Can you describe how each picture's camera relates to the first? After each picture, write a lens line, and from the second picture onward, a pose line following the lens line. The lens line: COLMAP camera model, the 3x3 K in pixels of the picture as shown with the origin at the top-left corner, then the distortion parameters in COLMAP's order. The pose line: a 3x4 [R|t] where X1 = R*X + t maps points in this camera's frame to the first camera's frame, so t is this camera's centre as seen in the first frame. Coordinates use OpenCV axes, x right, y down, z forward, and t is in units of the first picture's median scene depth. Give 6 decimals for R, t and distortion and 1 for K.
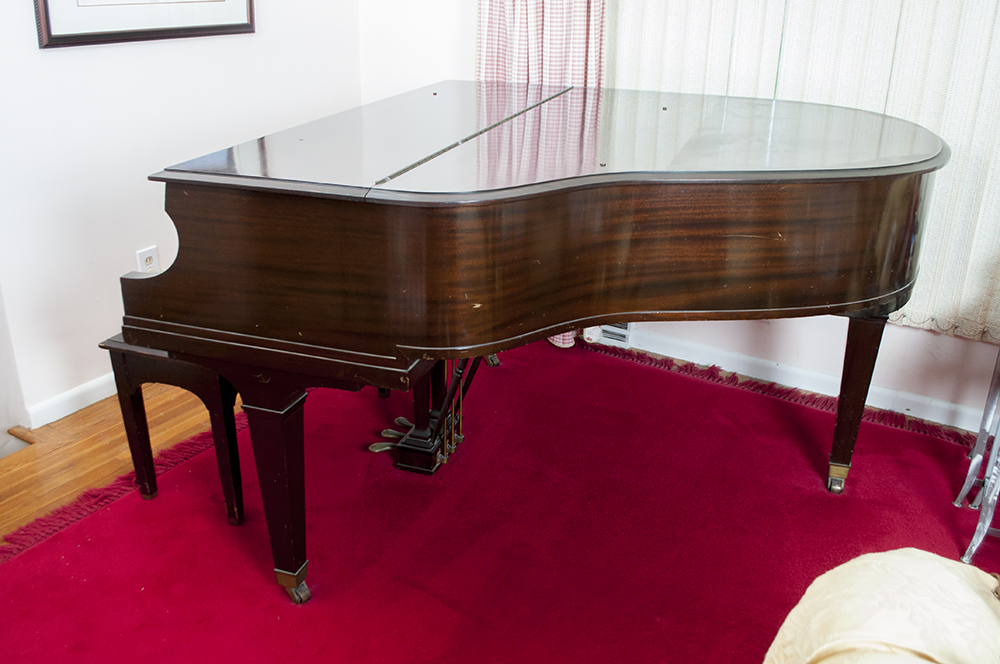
lens RADIAL K [[914.0, 0, 500.0], [0, 914.0, 332.0], [0, 0, 1]] dist [-0.092829, -0.004592]
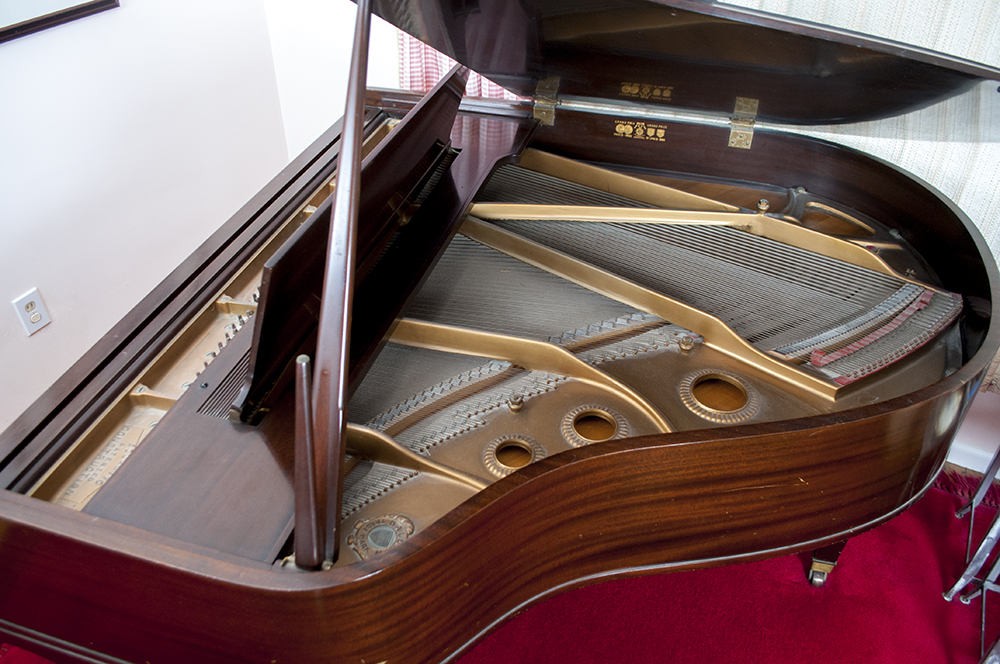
lens RADIAL K [[803.8, 0, 500.0], [0, 803.8, 332.0], [0, 0, 1]] dist [-0.078887, 0.003073]
pose [[0.998344, -0.046140, 0.034351, 0.041002], [0.035831, 0.965974, 0.256146, -0.306258], [-0.045001, -0.254491, 0.966028, 0.335857]]
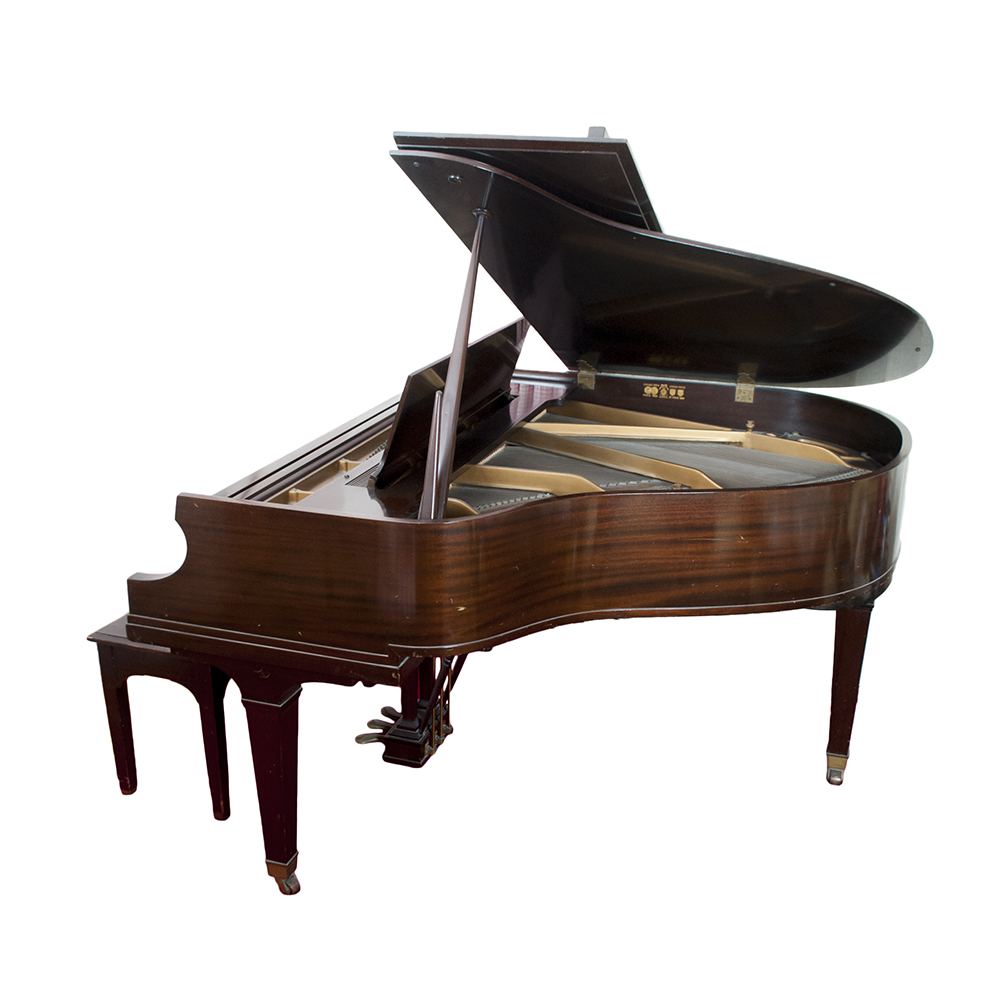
lens RADIAL K [[1184.1, 0, 500.0], [0, 1184.1, 500.0], [0, 0, 1]] dist [-0.020095, -0.006405]
pose [[0.999972, -0.005653, -0.004965, 0.021444], [0.005266, 0.997180, -0.074867, -0.037566], [0.005374, 0.074839, 0.997181, -0.322074]]
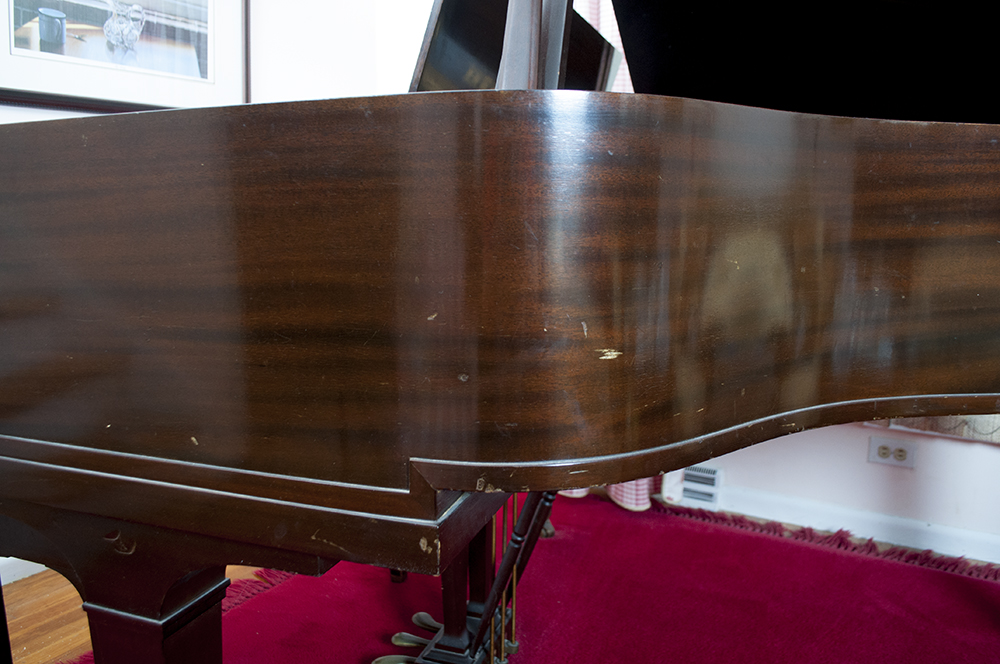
lens RADIAL K [[803.8, 0, 500.0], [0, 803.8, 332.0], [0, 0, 1]] dist [-0.078887, 0.003073]
pose [[0.999821, -0.014529, -0.012147, -0.049276], [0.011428, 0.974347, -0.224763, 0.029287], [0.015101, 0.224583, 0.974338, 0.460094]]
